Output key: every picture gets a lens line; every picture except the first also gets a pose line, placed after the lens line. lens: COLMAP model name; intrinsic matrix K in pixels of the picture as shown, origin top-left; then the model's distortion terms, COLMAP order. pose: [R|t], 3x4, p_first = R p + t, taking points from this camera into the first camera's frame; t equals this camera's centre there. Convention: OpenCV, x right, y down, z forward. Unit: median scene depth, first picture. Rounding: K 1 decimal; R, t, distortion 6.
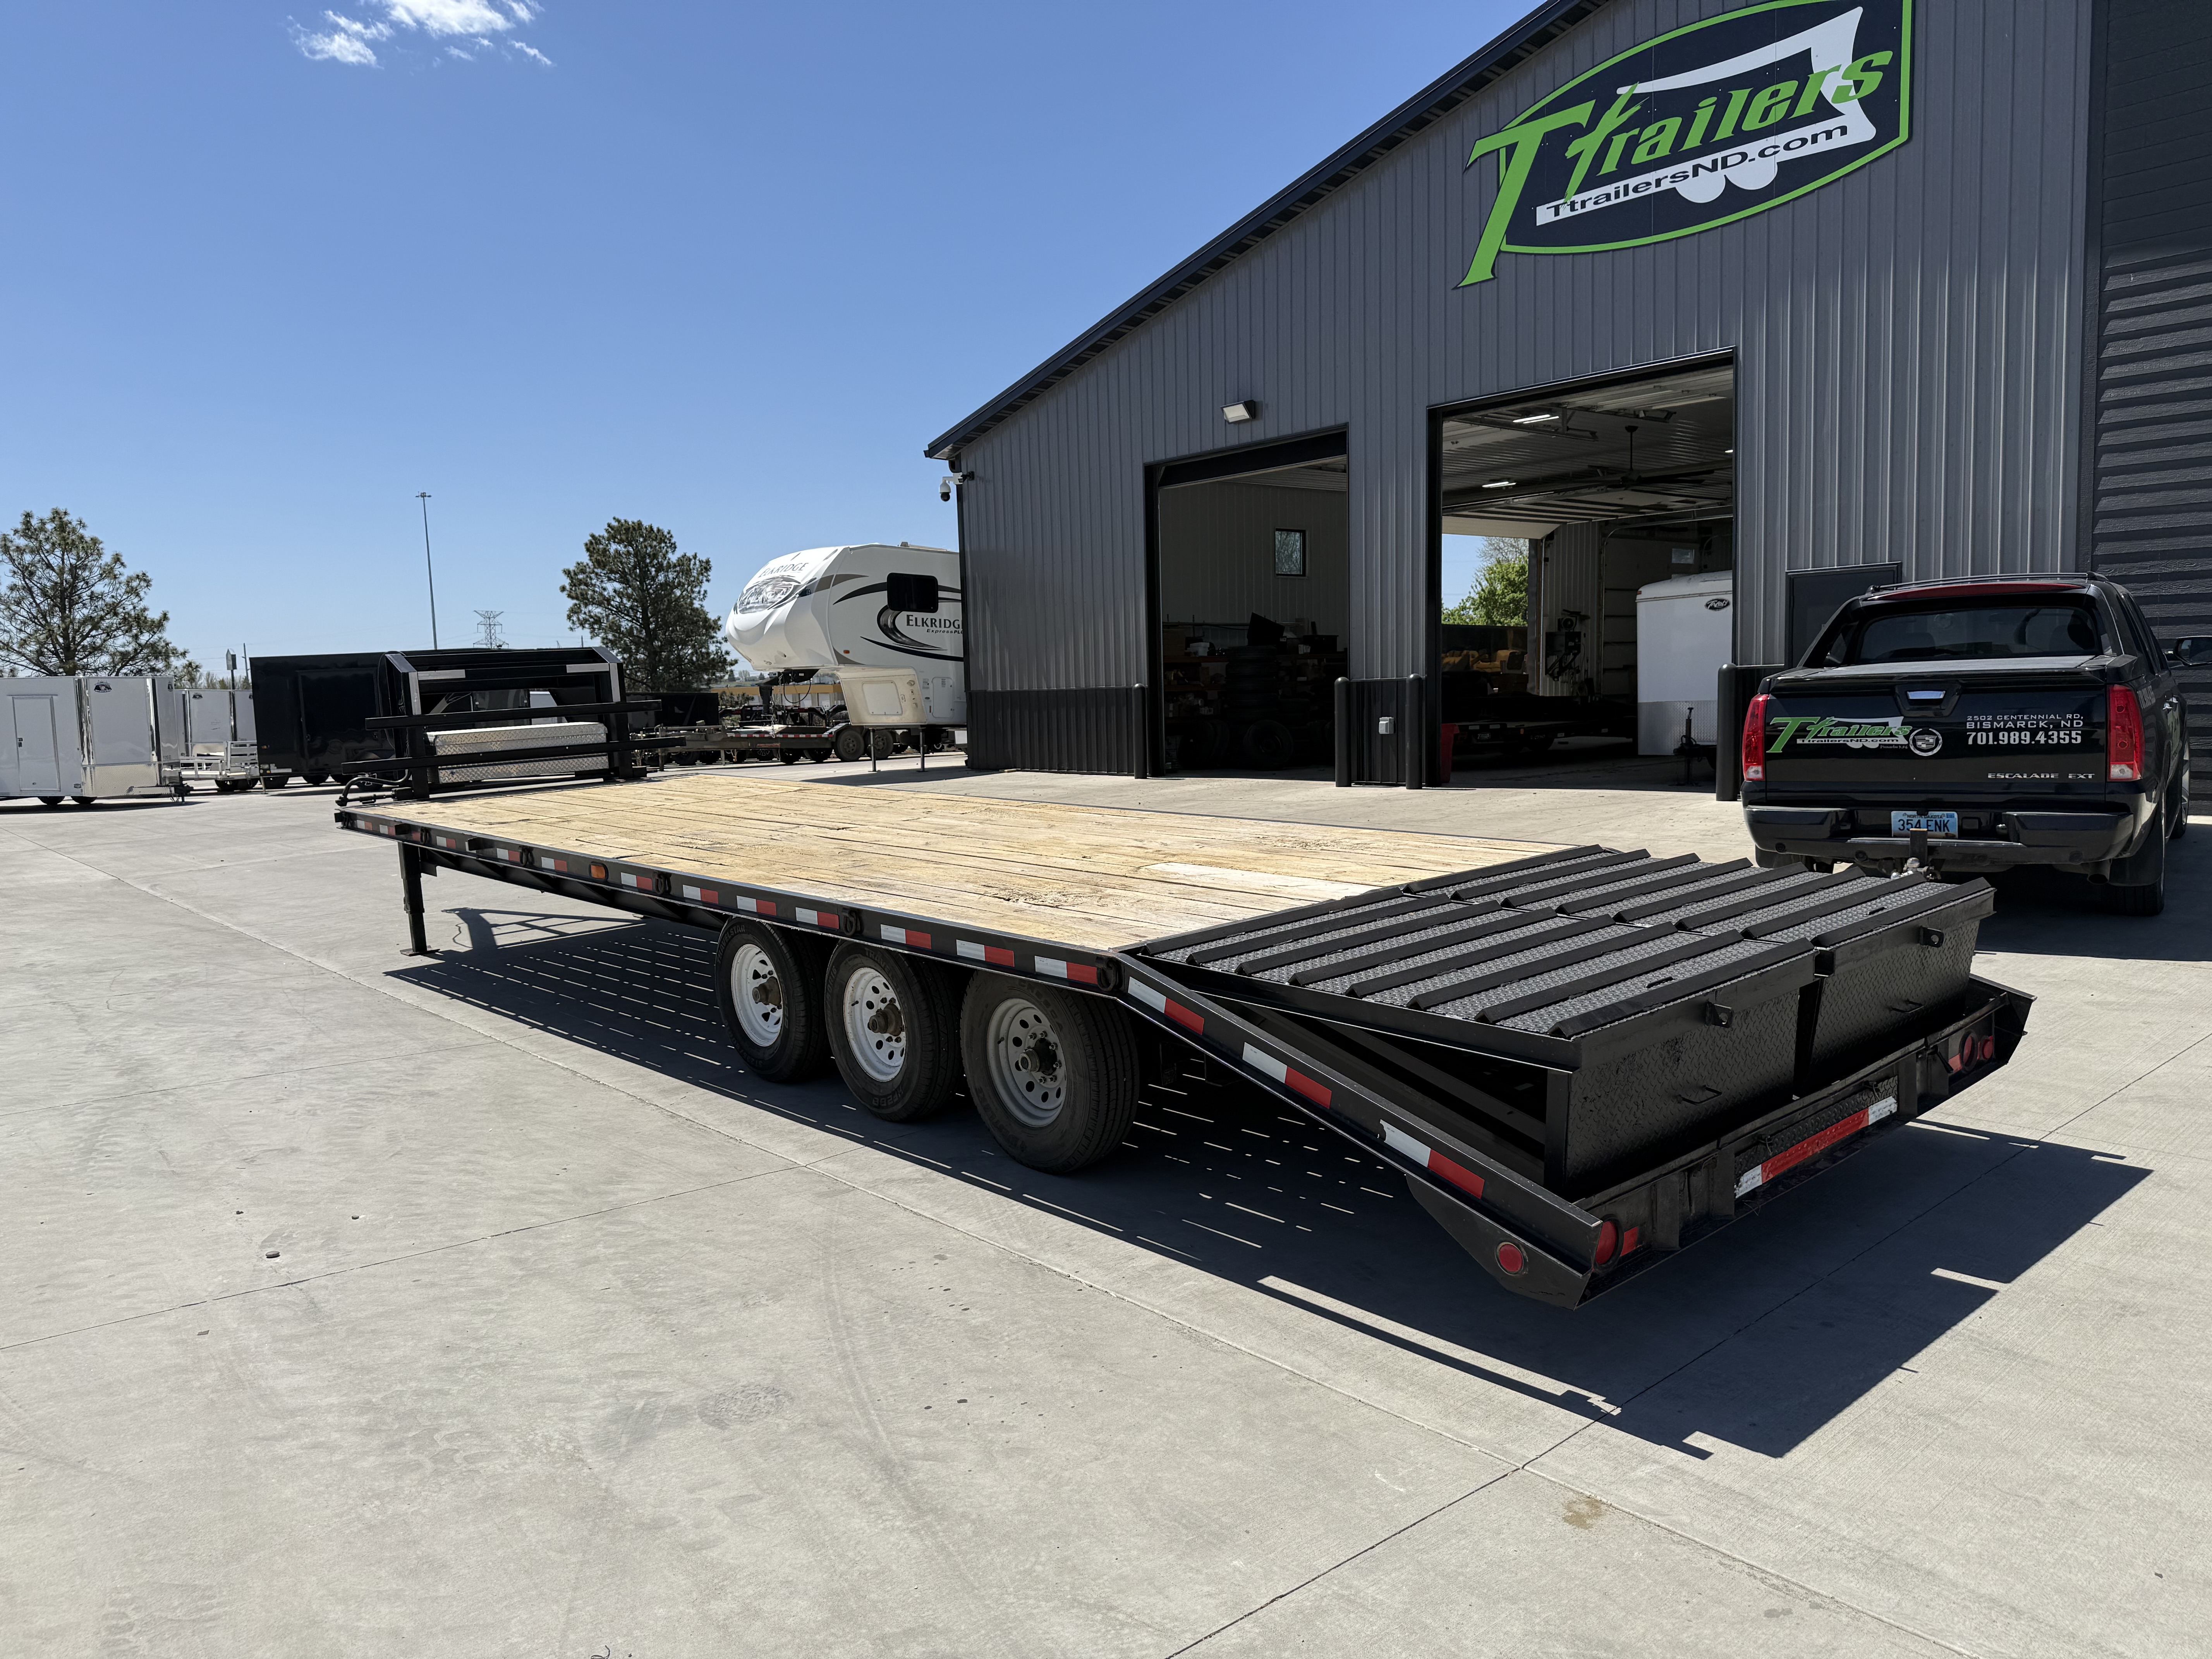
lens RADIAL K [[1534.6, 0, 1113.3], [0, 1534.6, 840.0], [0, 0, 1]] dist [0.099514, -0.135977]
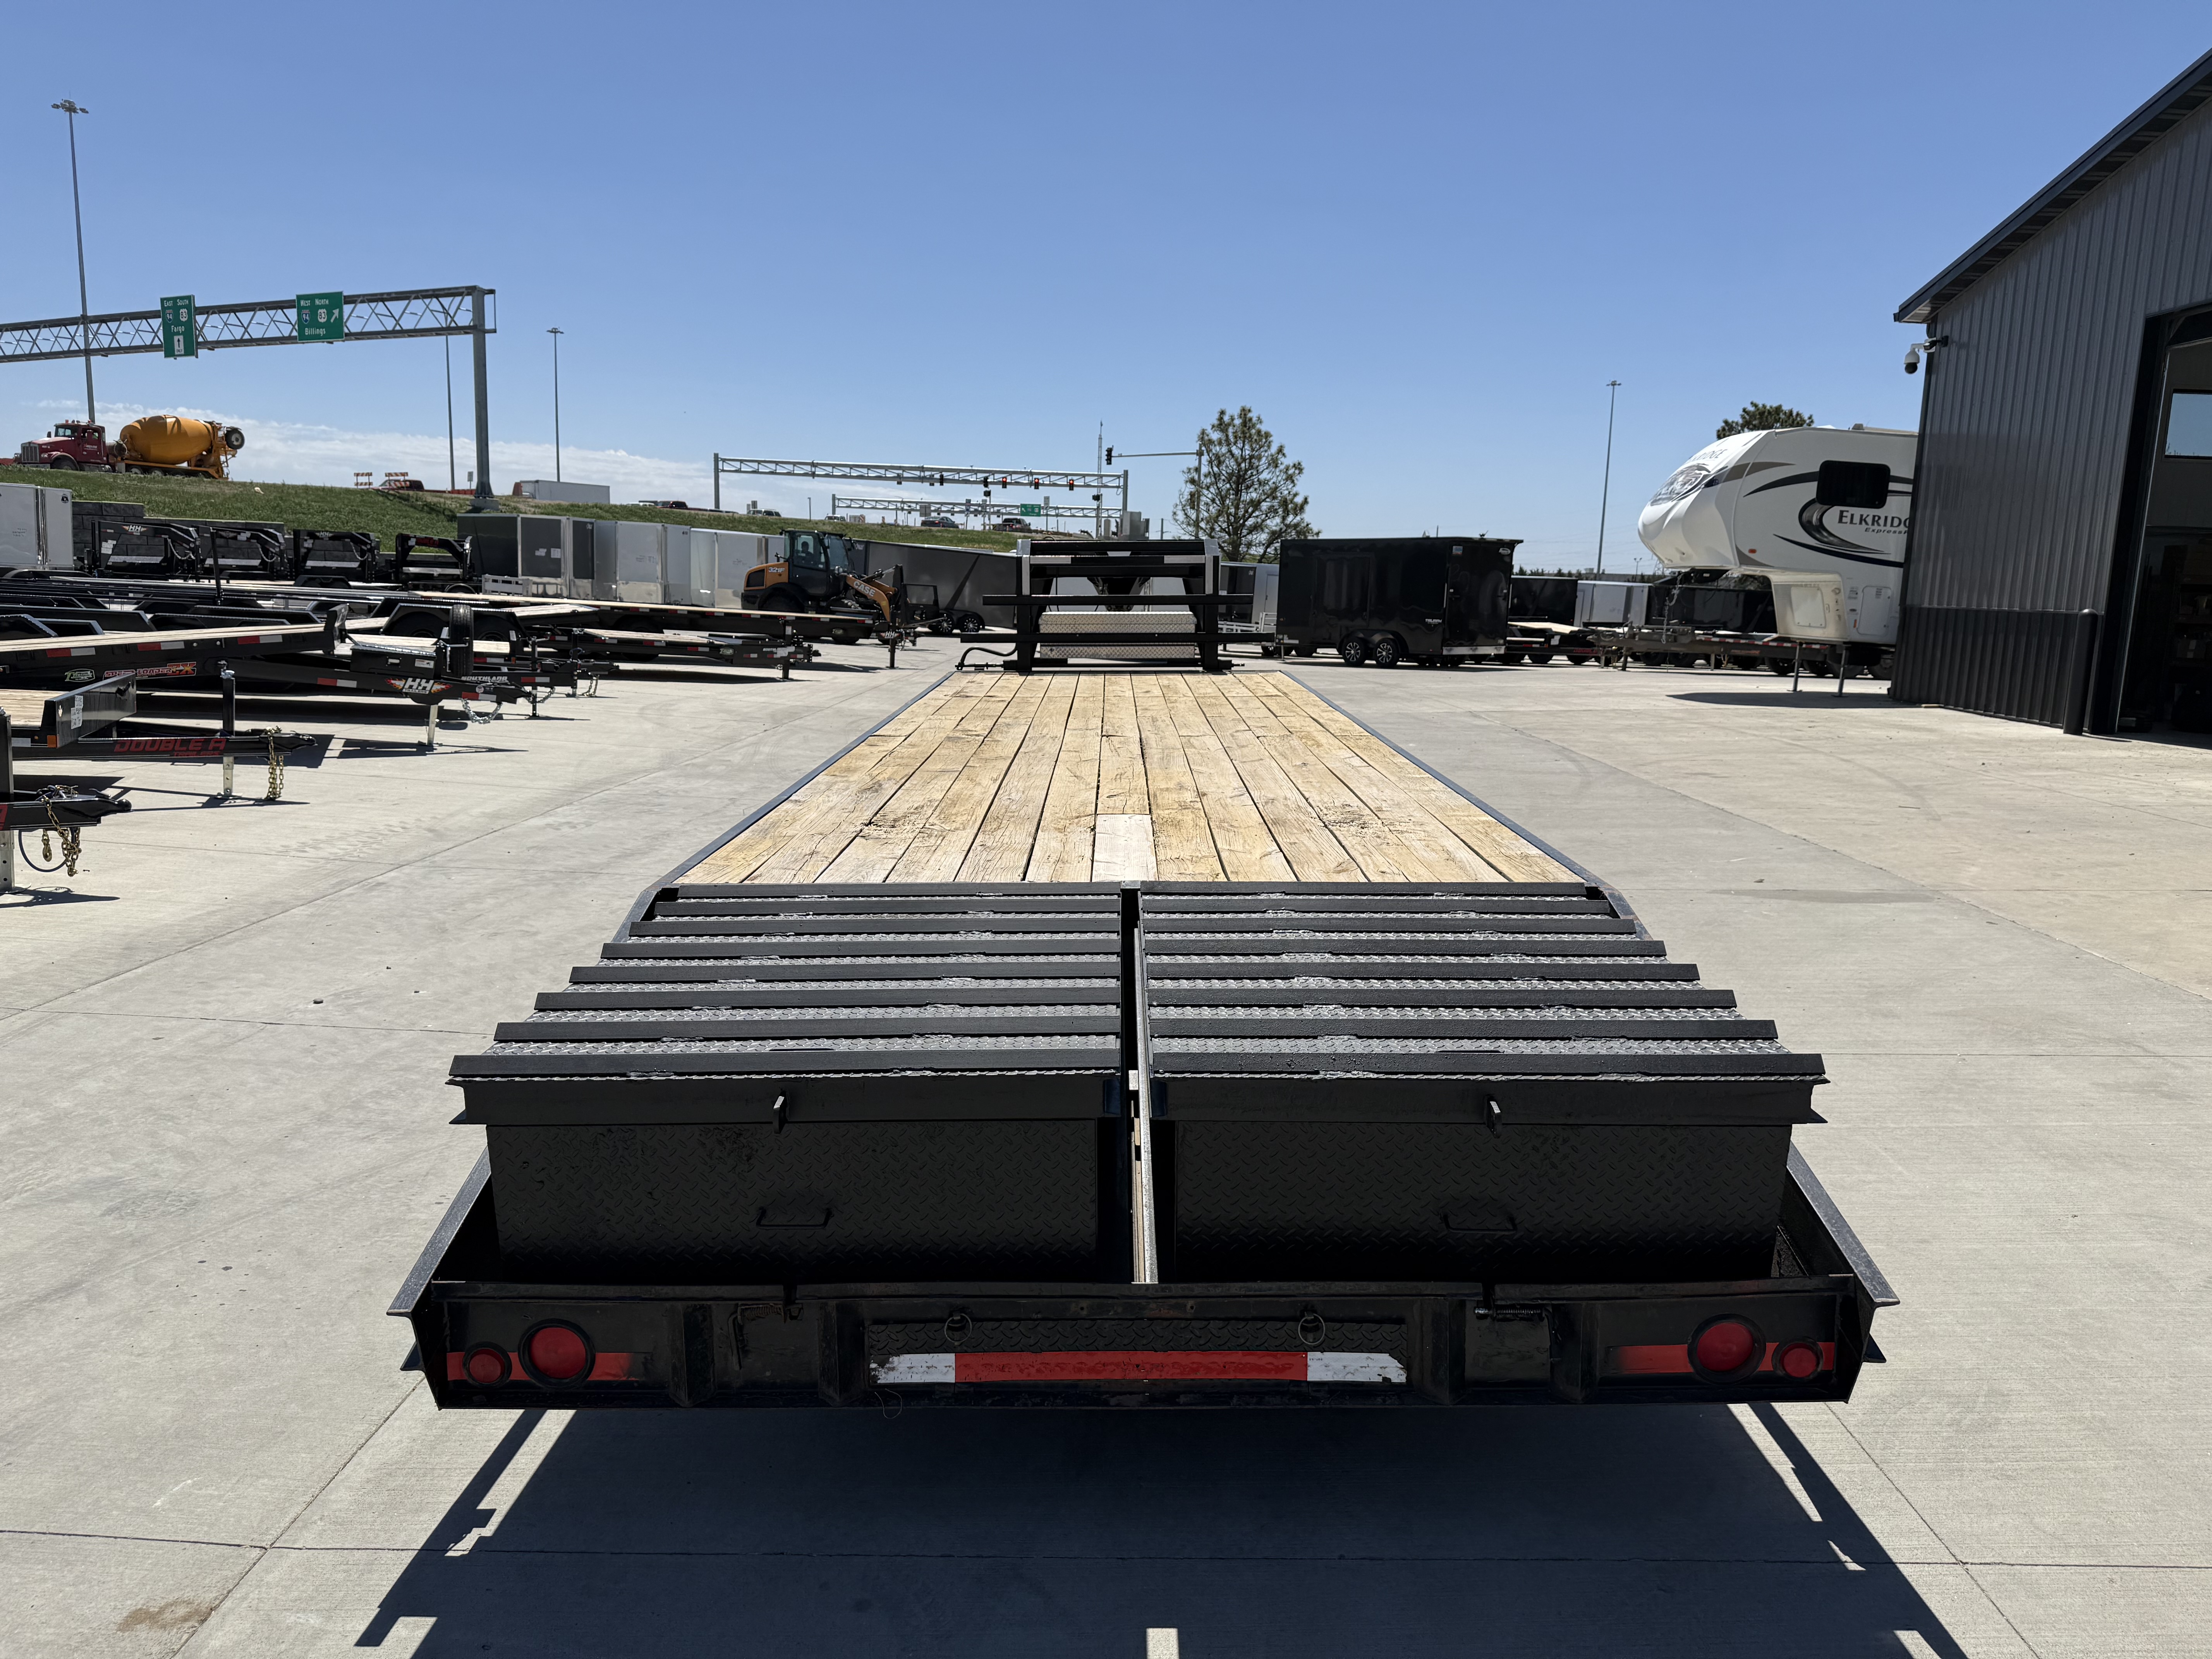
lens RADIAL K [[1549.4, 0, 1106.0], [0, 1549.4, 829.5], [0, 0, 1]] dist [-0.003255, -0.005440]
pose [[0.751545, 0.155321, -0.641136, 0.313416], [-0.114843, 0.987851, 0.104696, -0.034193], [0.649608, -0.005054, 0.760253, 0.194205]]
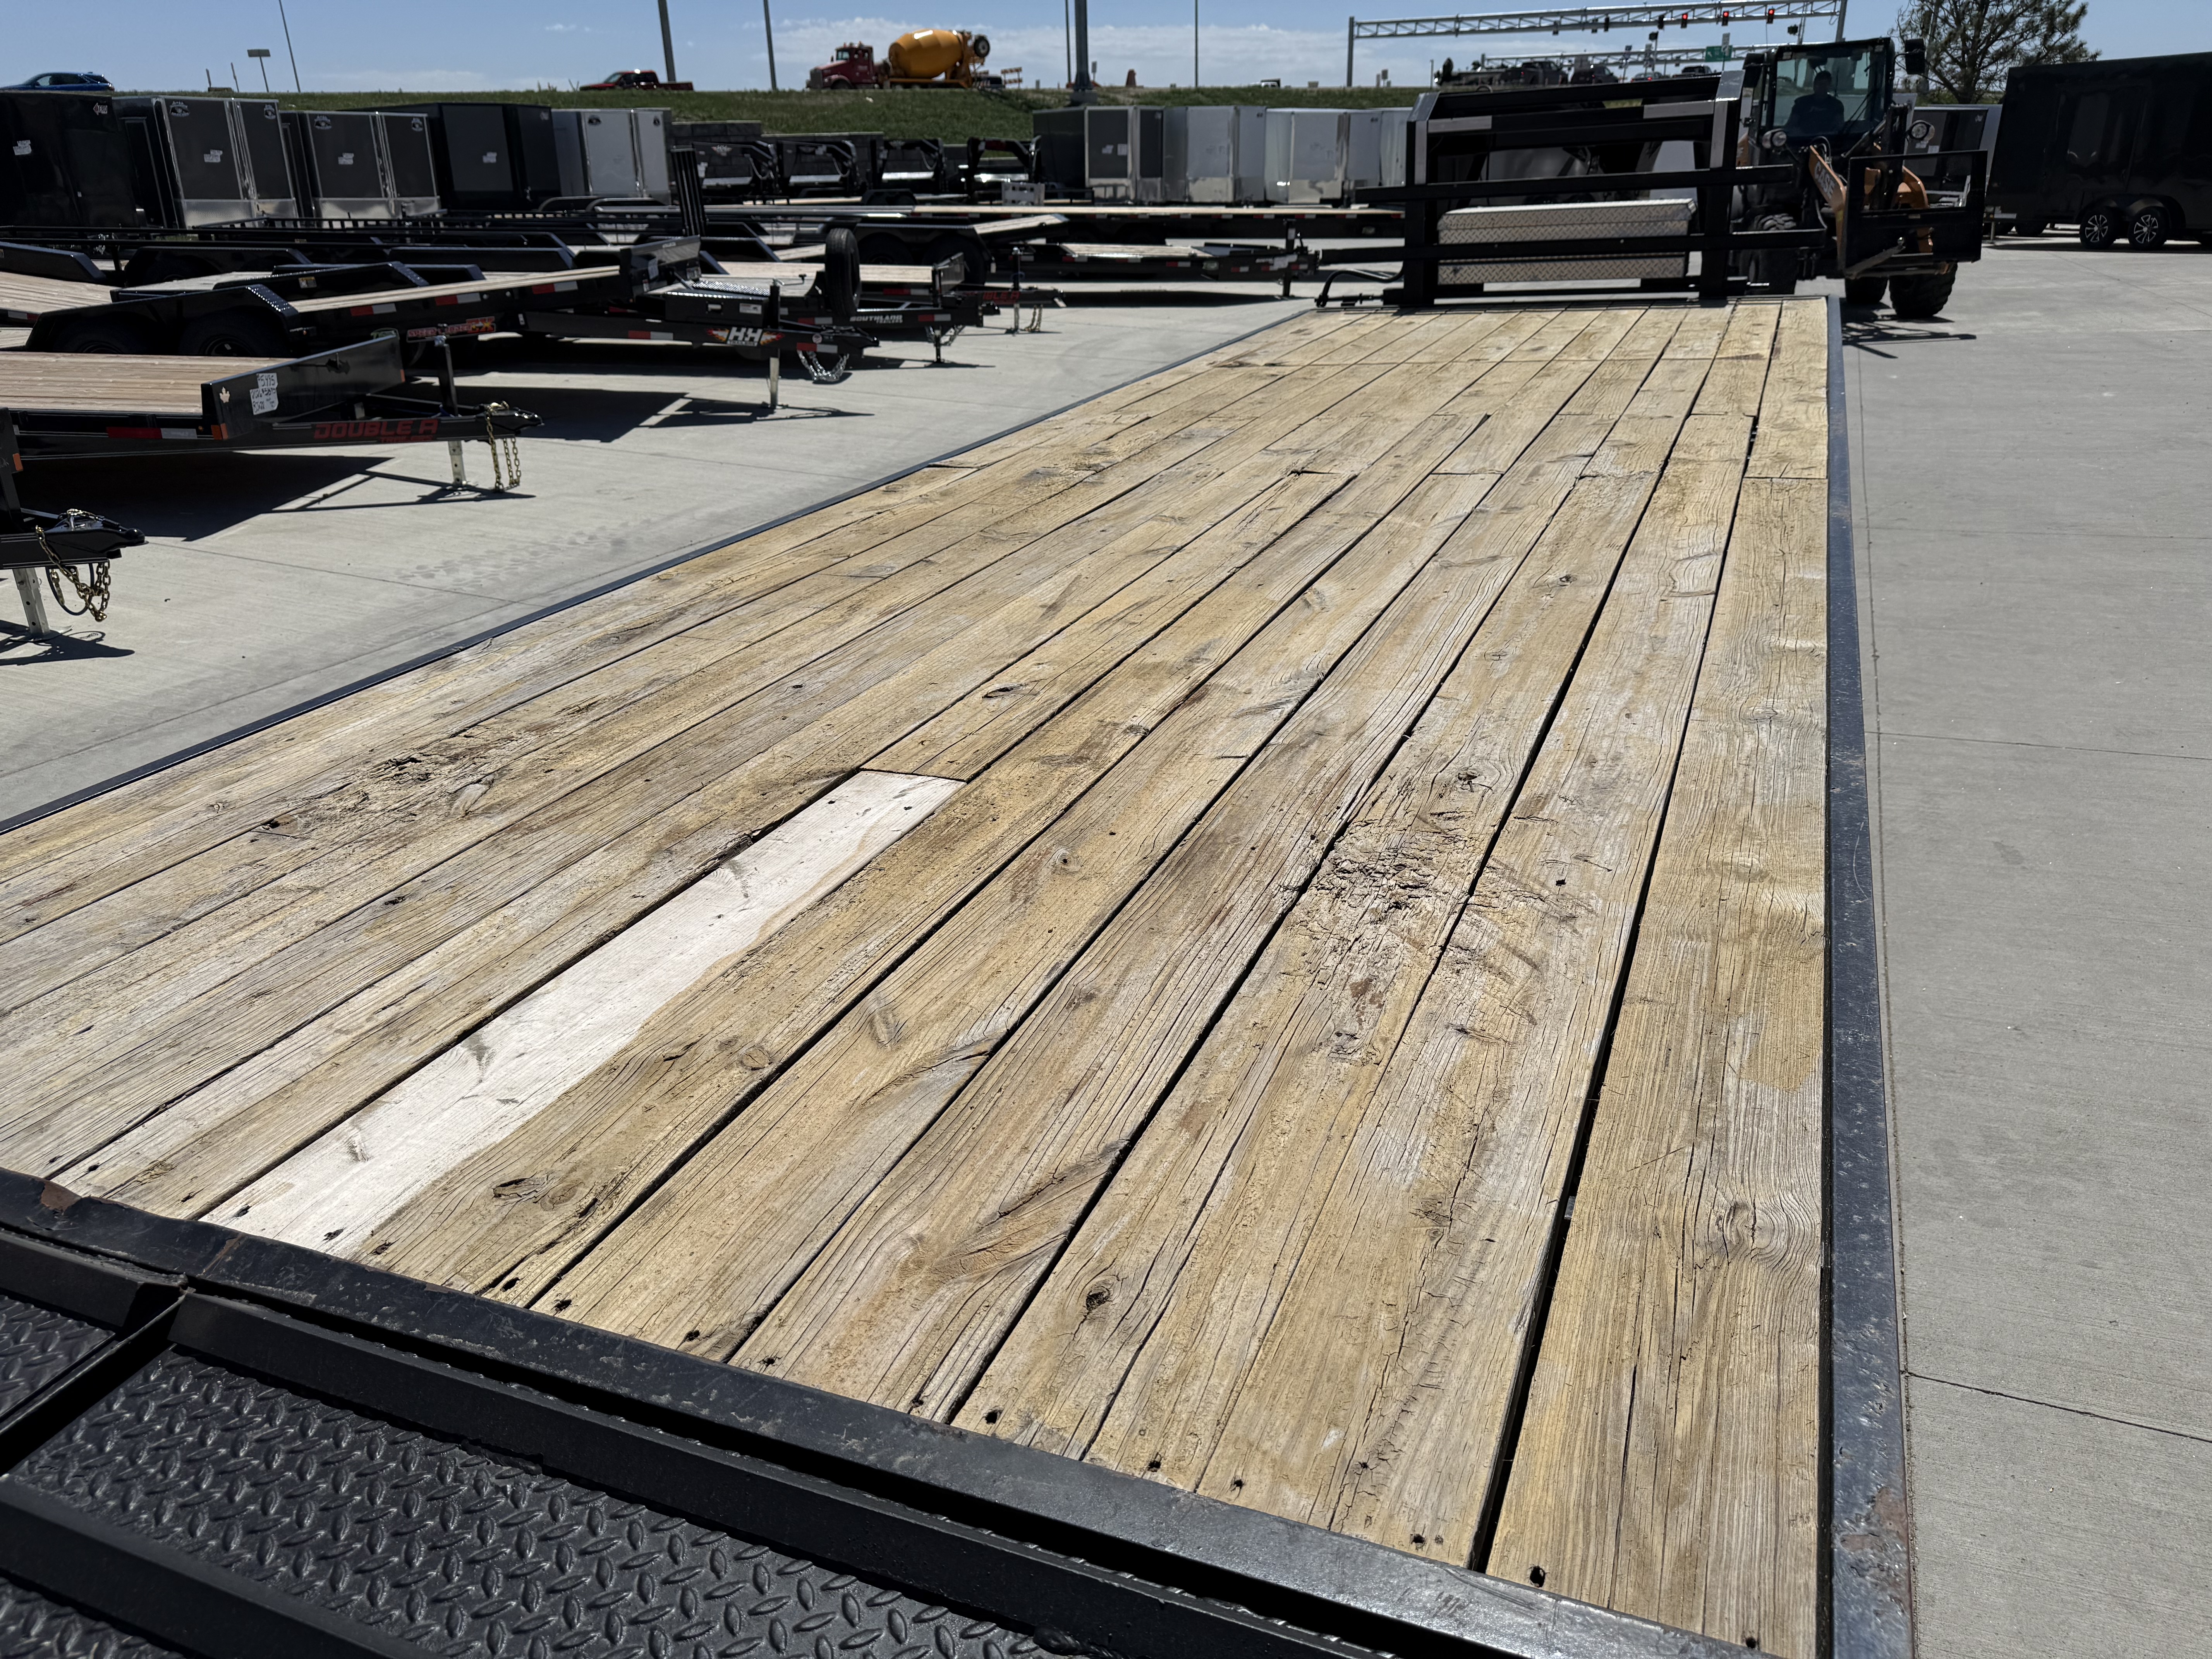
lens RADIAL K [[1565.7, 0, 1105.0], [0, 1565.7, 821.4], [0, 0, 1]] dist [0.018901, -0.030689]
pose [[0.442059, 0.363791, -0.819902, 0.172760], [-0.072201, 0.925529, 0.371730, -0.068413], [0.894075, -0.105129, 0.435404, 0.546559]]
